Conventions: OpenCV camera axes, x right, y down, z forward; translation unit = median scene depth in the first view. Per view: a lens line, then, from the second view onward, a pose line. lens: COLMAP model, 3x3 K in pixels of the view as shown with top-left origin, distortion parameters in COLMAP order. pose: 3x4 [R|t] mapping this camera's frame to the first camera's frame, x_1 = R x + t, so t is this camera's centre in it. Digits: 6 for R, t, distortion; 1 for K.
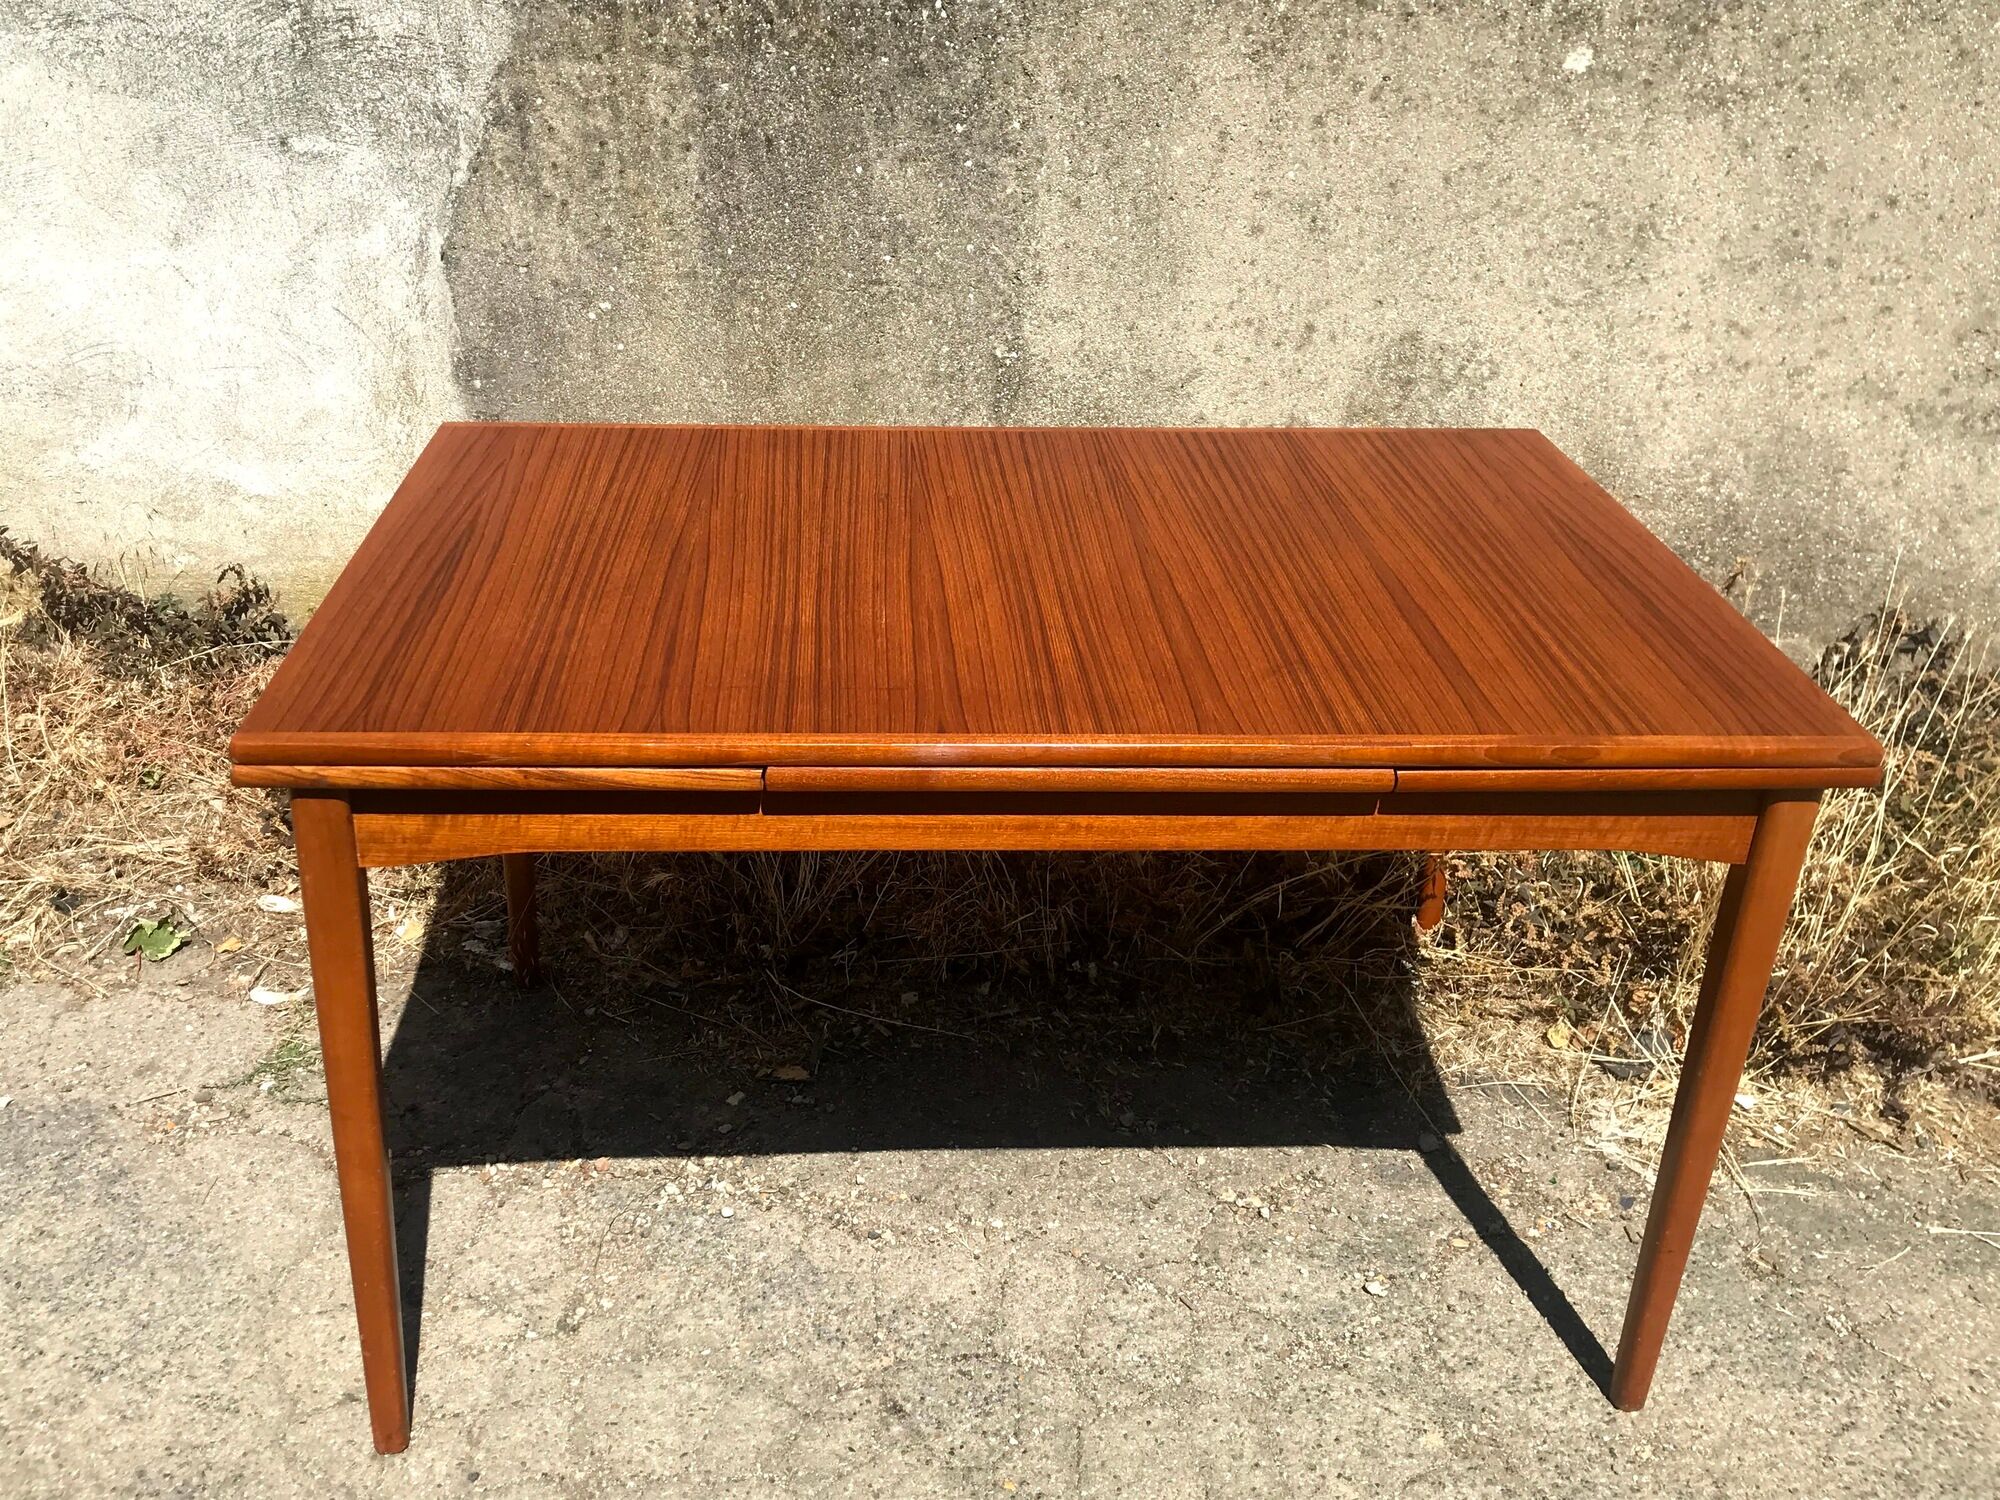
lens RADIAL K [[1858.0, 0, 982.3], [0, 1858.0, 741.6], [0, 0, 1]] dist [0.009042, 0.000000]
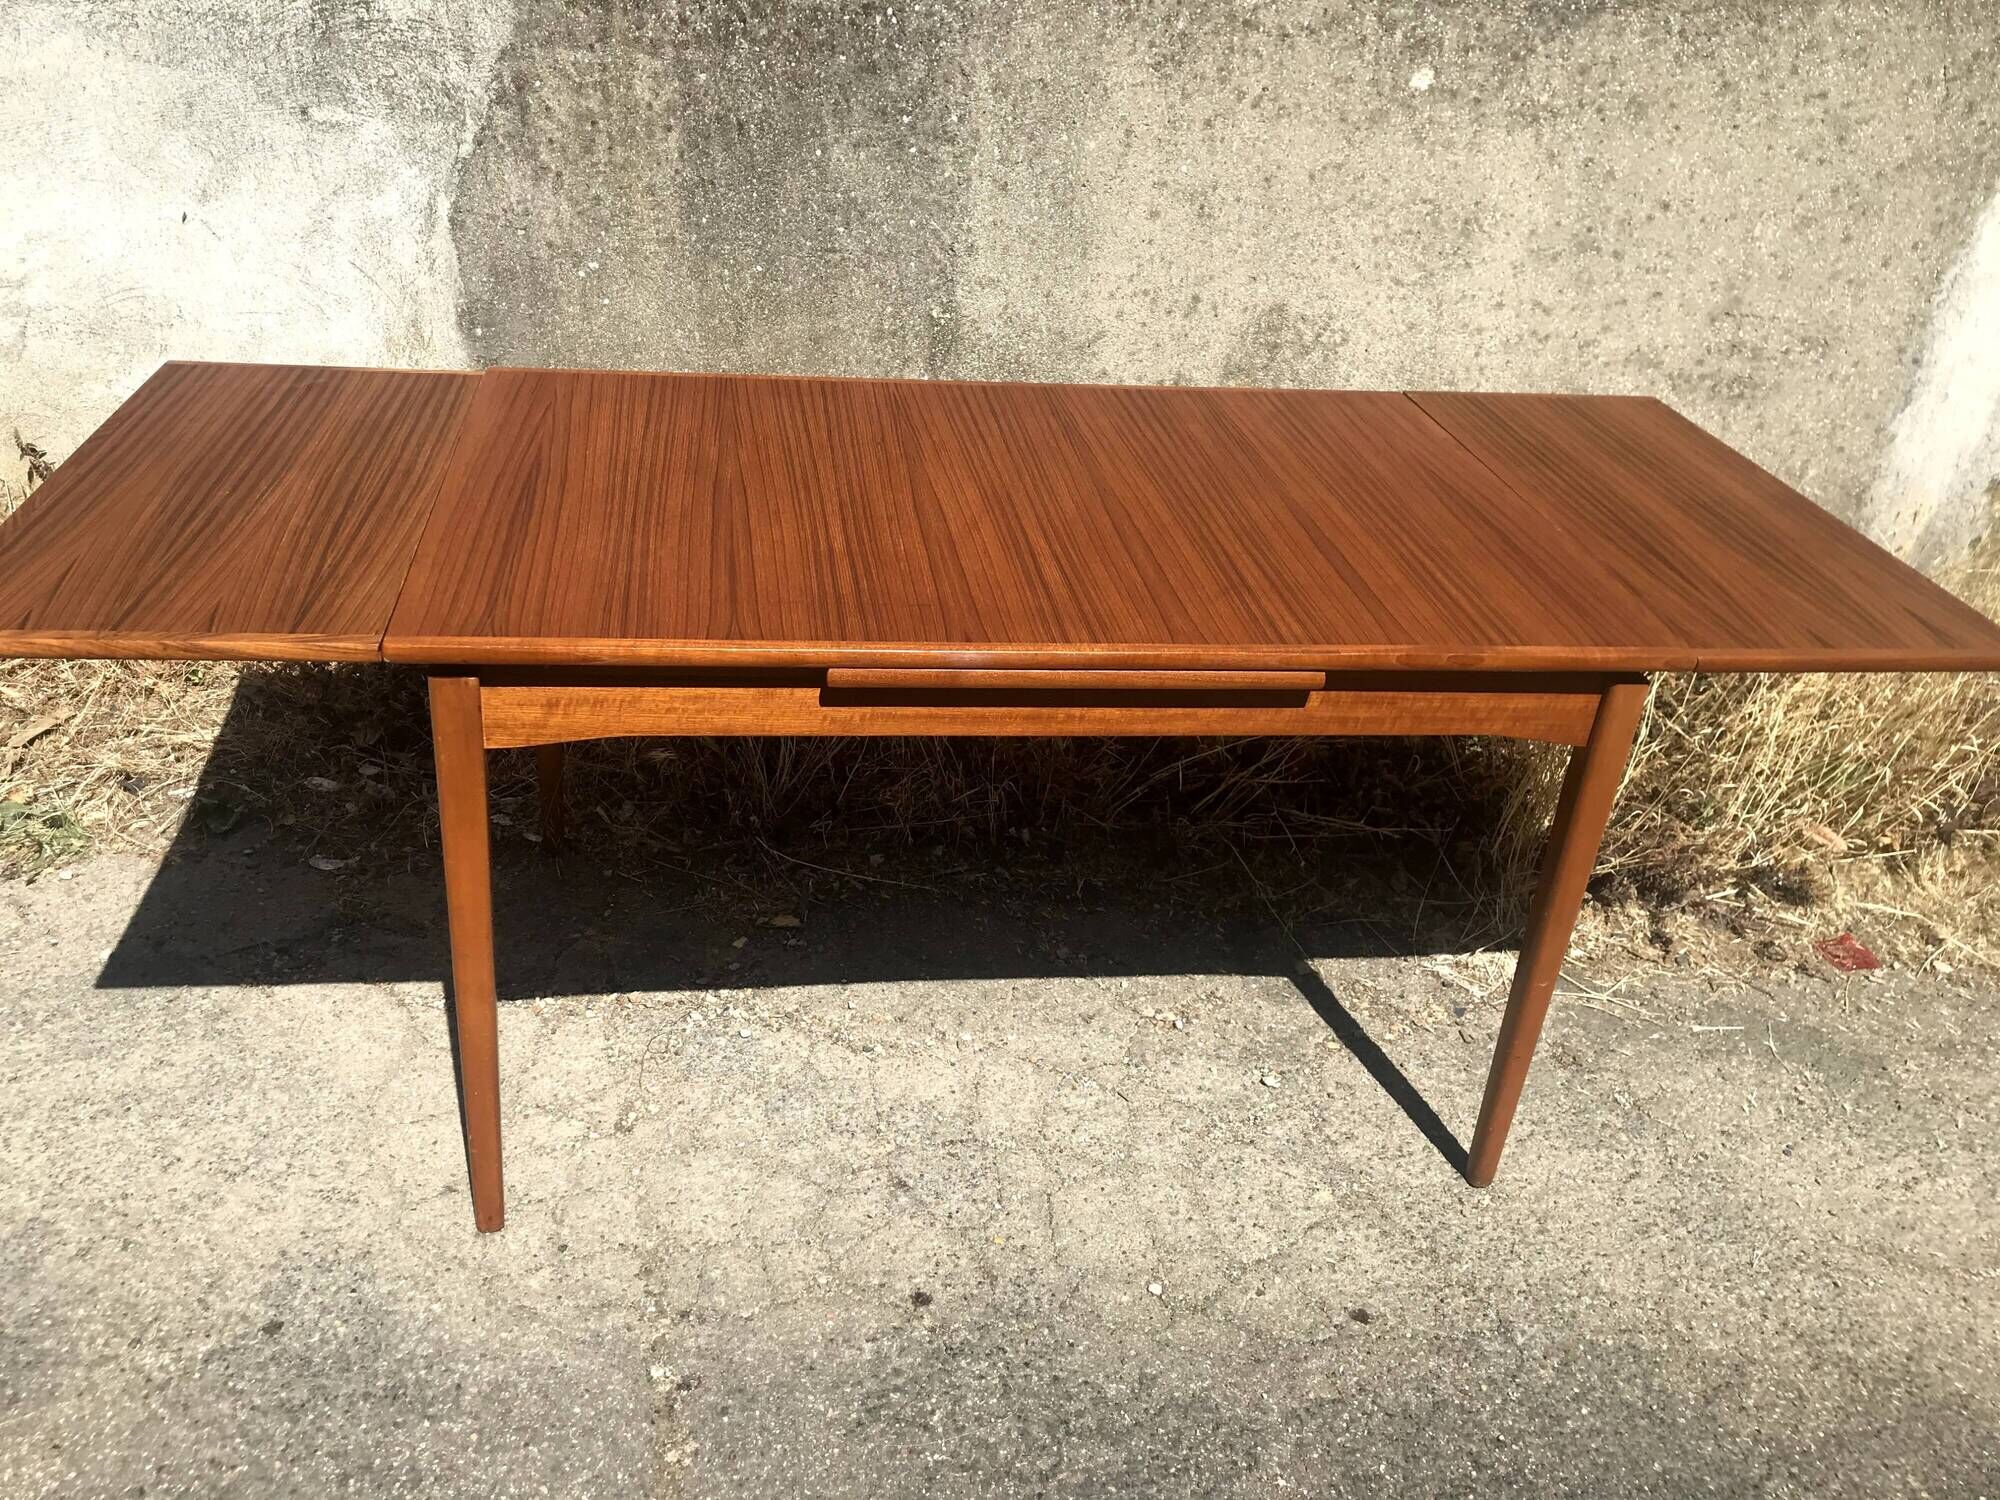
lens RADIAL K [[1625.0, 0, 984.1], [0, 1625.0, 739.1], [0, 0, 1]] dist [0.014920, -0.010721]
pose [[0.995346, -0.004088, 0.096283, -0.064186], [-0.001453, 0.998350, 0.057407, 0.000188], [-0.096358, -0.057280, 0.993697, -0.044569]]
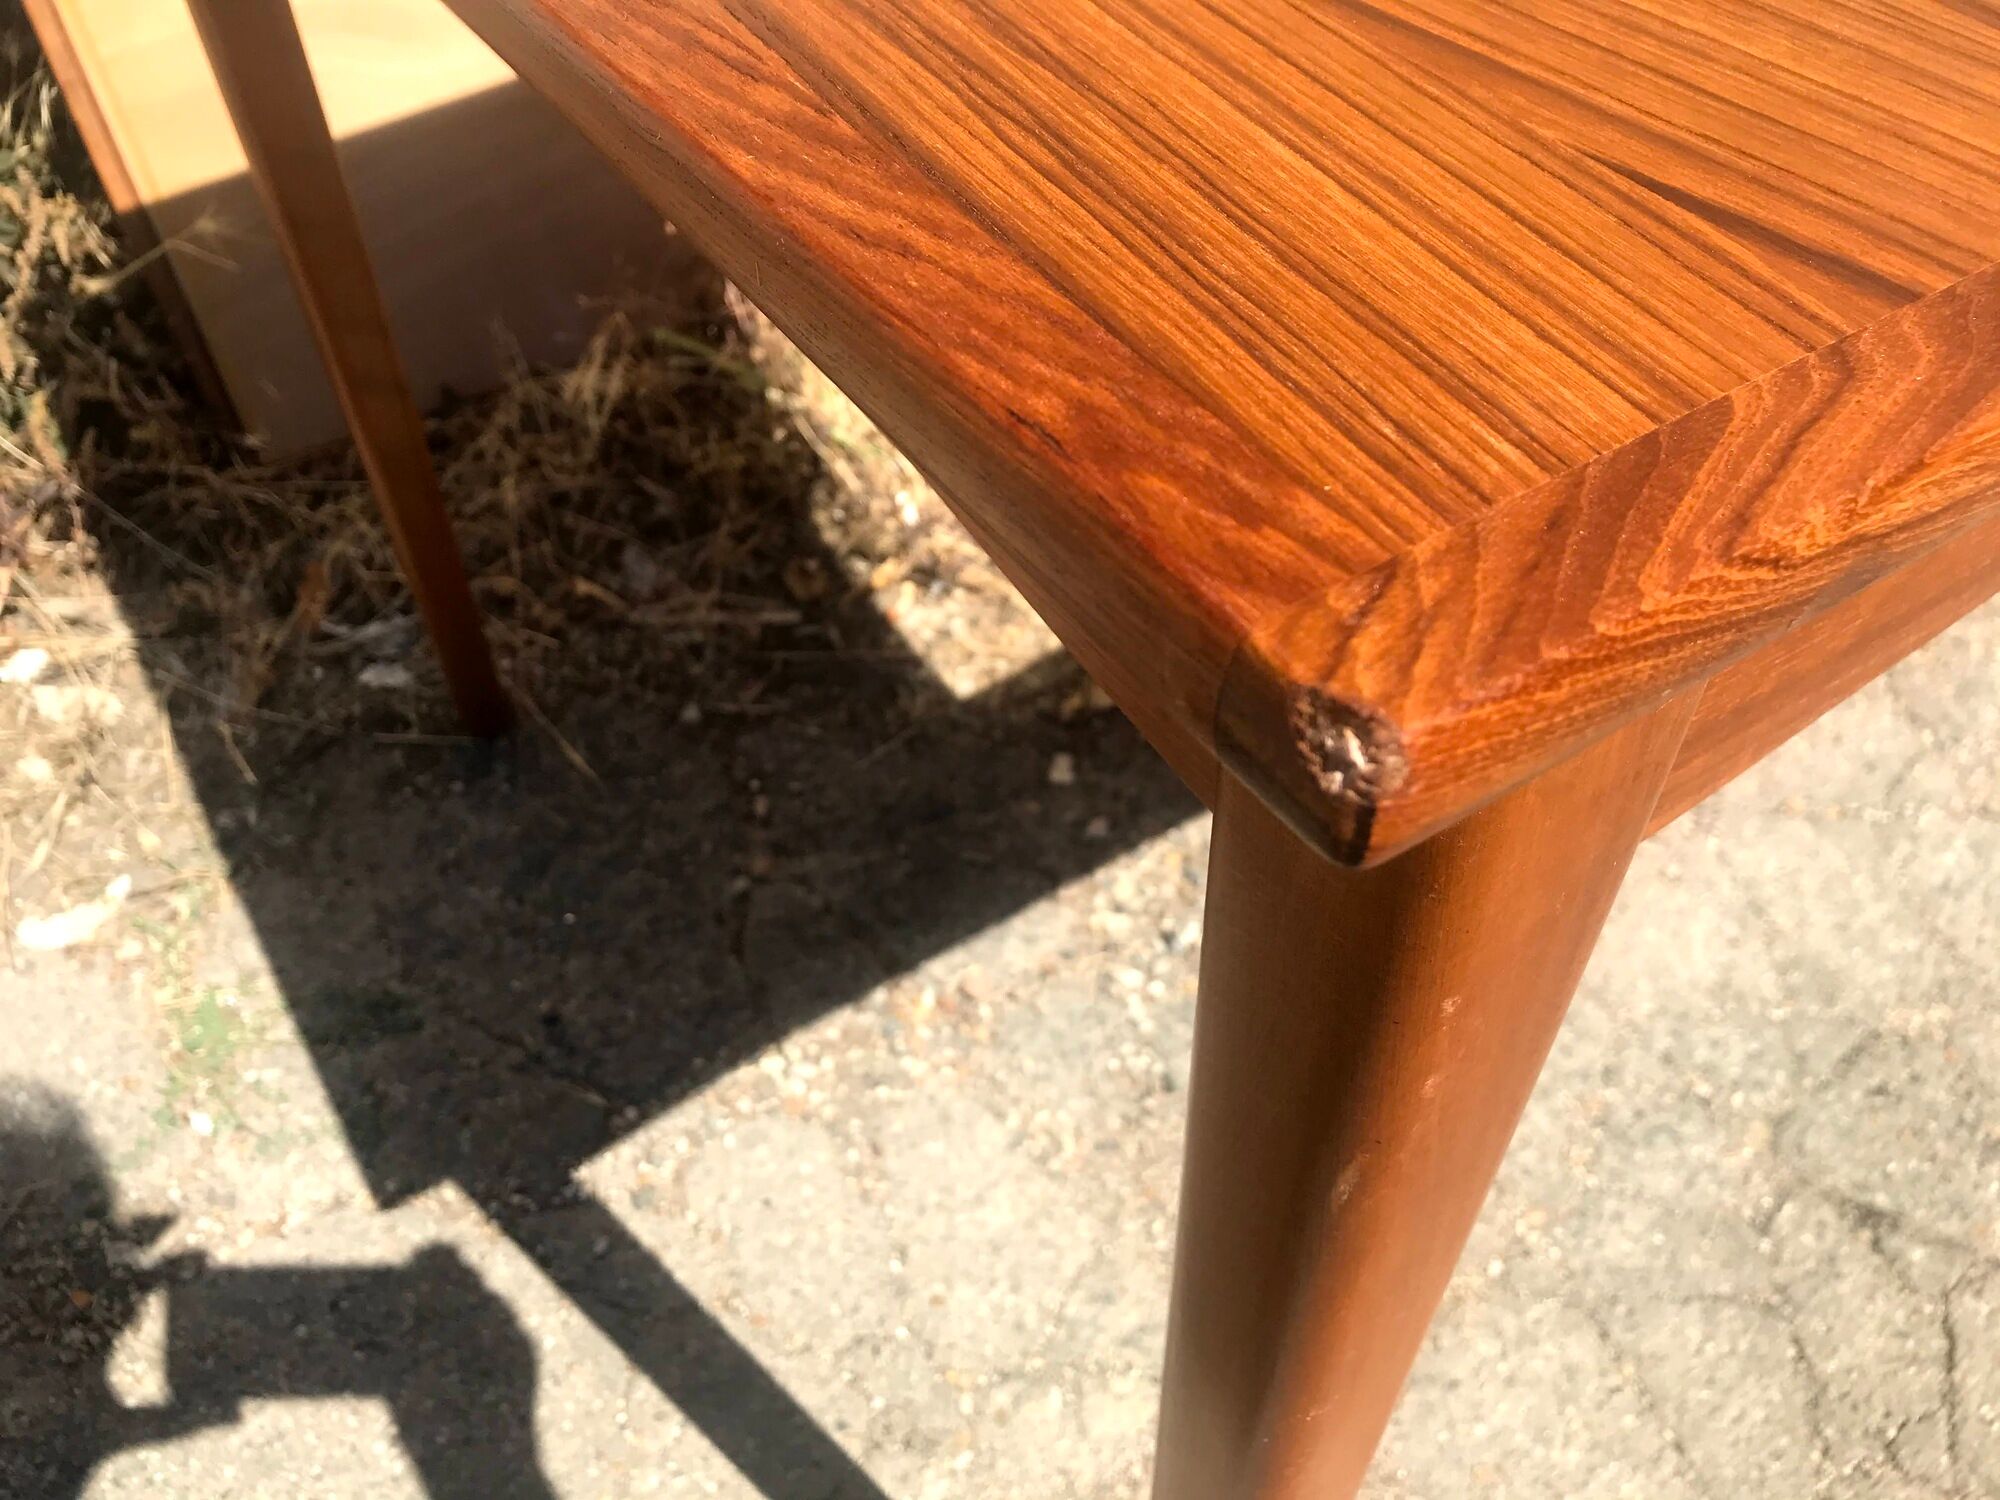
lens RADIAL K [[1625.0, 0, 984.8], [0, 1625.0, 750.1], [0, 0, 1]] dist [0.014920, -0.010721]
pose [[0.883275, -0.374112, 0.282604, -0.246188], [0.247153, 0.883730, 0.397412, -0.012997], [-0.398422, -0.281178, 0.873040, 0.489994]]
